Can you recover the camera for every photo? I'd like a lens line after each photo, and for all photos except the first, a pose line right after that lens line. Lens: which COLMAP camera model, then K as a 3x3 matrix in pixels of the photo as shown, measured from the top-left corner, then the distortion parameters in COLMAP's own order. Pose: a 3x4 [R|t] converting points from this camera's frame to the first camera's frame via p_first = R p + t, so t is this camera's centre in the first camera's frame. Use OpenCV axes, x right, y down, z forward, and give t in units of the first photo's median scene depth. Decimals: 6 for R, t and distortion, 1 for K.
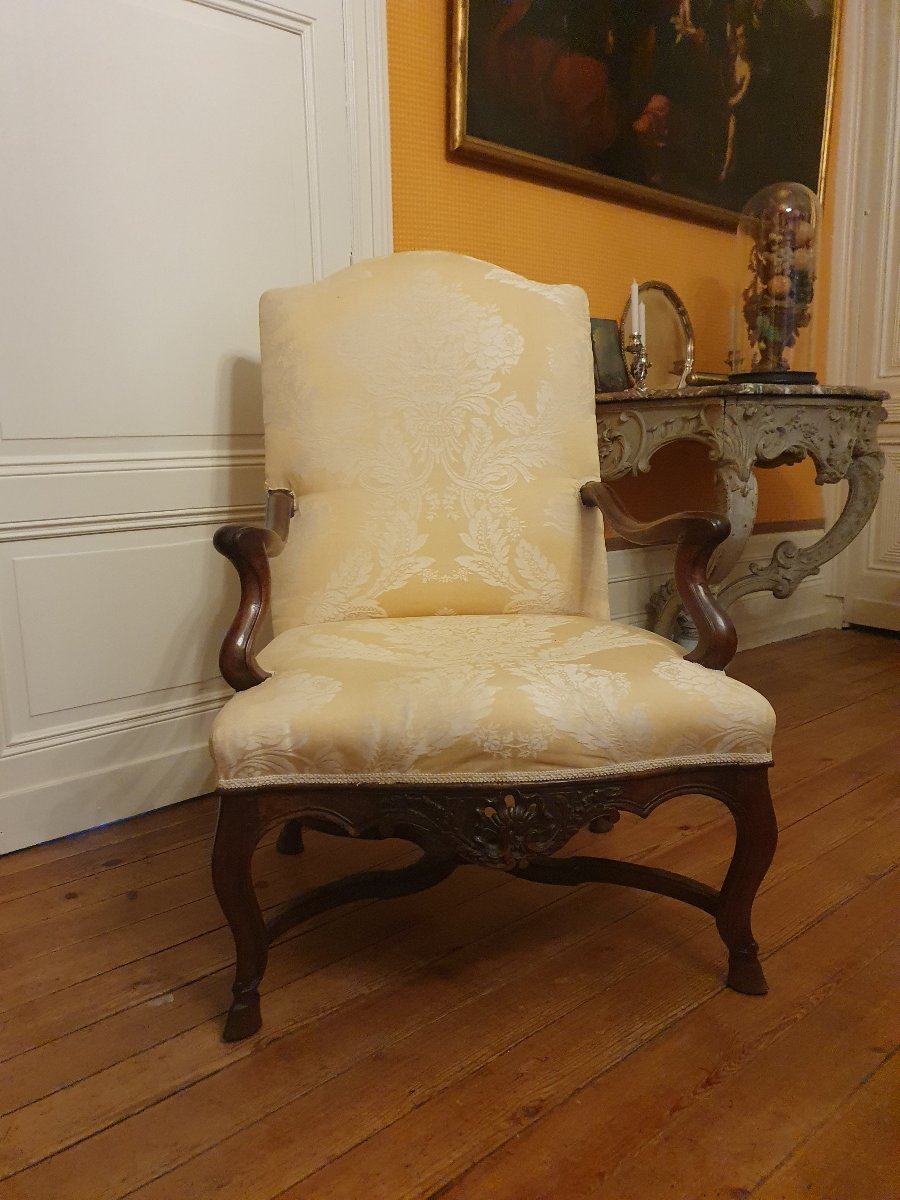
lens RADIAL K [[935.3, 0, 450.0], [0, 935.3, 600.0], [0, 0, 1]] dist [0.007493, -0.000553]
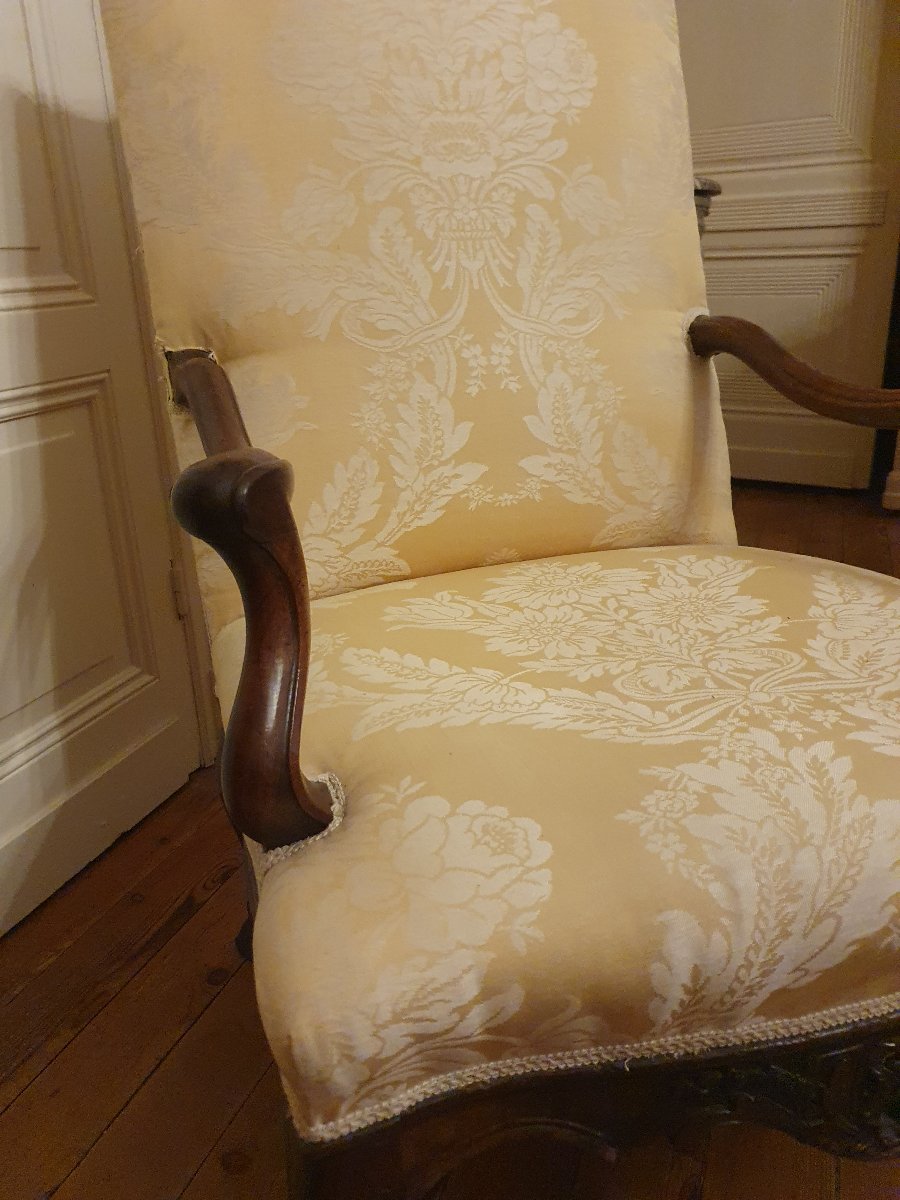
lens RADIAL K [[1014.8, 0, 450.0], [0, 1014.8, 600.0], [0, 0, 1]] dist [-0.037912, 0.002624]
pose [[0.973378, -0.092189, 0.209851, -0.198071], [0.057950, 0.984786, 0.163825, -0.074681], [-0.221761, -0.147302, 0.963911, 0.465382]]
